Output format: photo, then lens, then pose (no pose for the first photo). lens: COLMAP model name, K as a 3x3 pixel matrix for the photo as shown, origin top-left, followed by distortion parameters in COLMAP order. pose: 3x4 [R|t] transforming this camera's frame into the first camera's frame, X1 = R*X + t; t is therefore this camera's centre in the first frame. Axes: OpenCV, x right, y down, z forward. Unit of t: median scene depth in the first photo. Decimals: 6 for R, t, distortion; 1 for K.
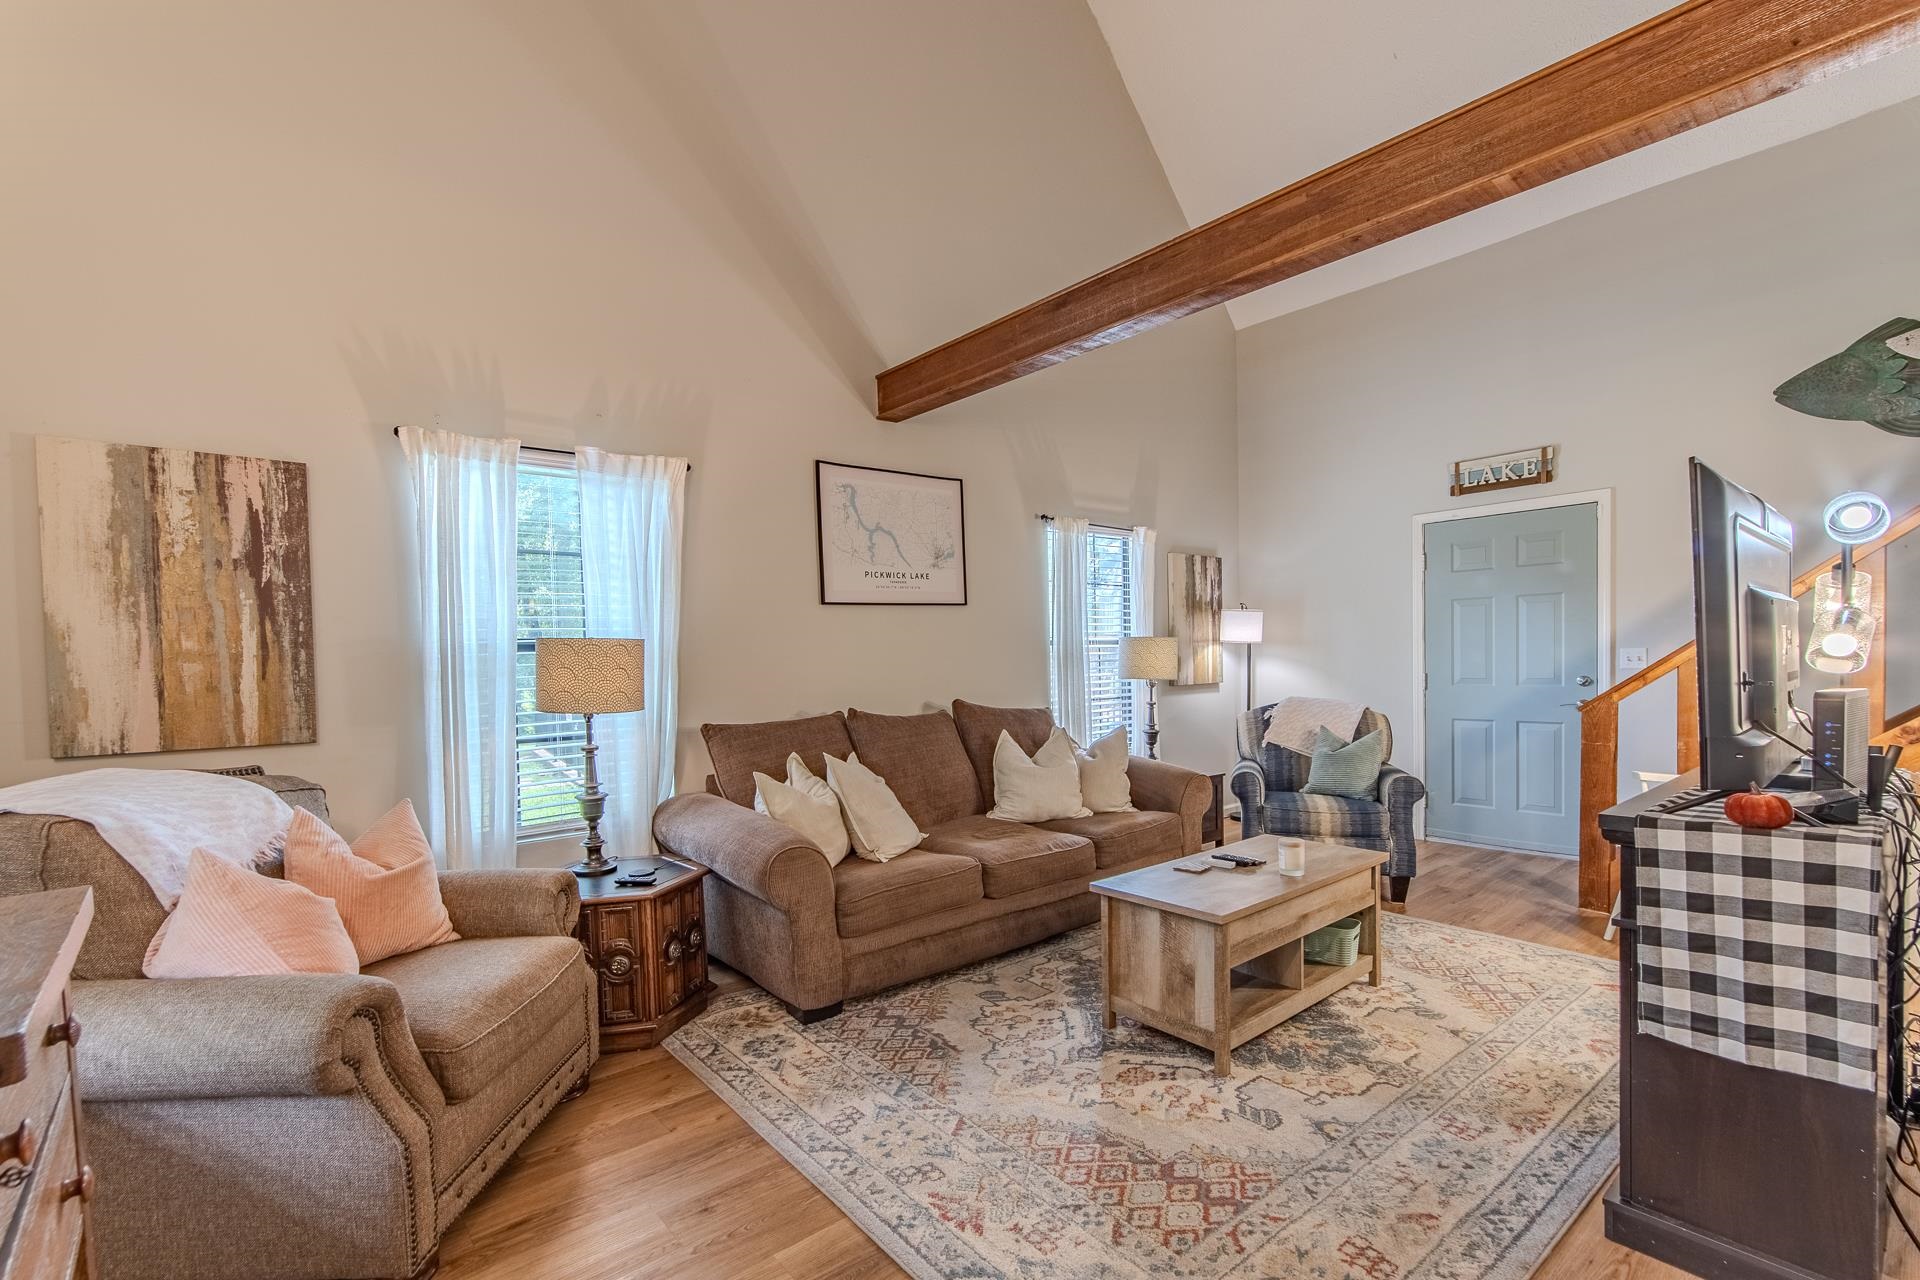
lens RADIAL K [[885.1, 0, 937.2], [0, 885.1, 664.2], [0, 0, 1]] dist [0.001343, 0.000039]
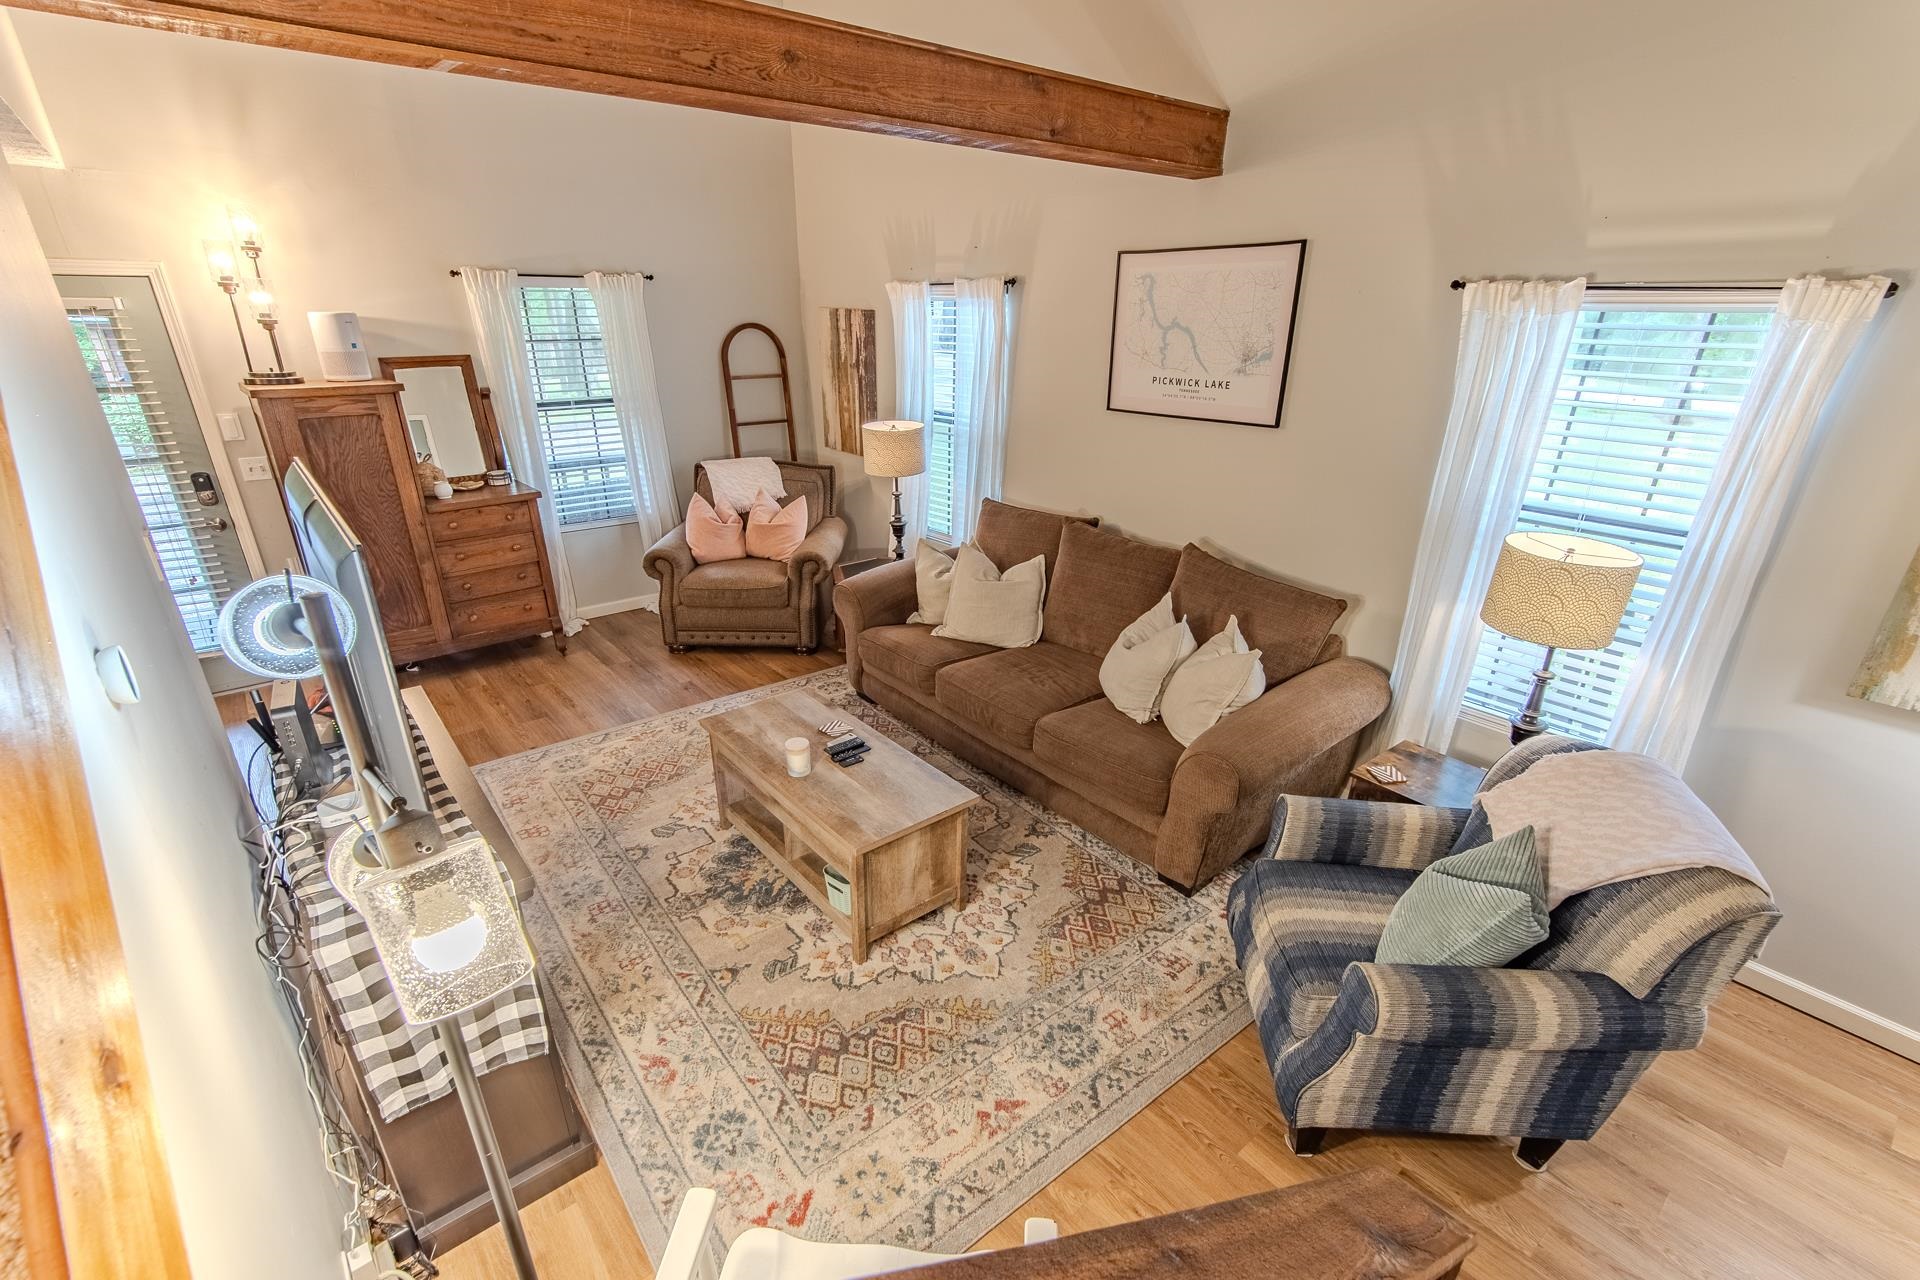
lens RADIAL K [[849.1, 0, 940.2], [0, 849.1, 663.8], [0, 0, 1]] dist [0.001225, 0.000140]
pose [[-0.024714, 0.417925, -0.908145, 1.154221], [-0.005462, 0.908353, 0.418169, -0.275005], [0.999680, 0.015295, -0.020166, 1.098084]]
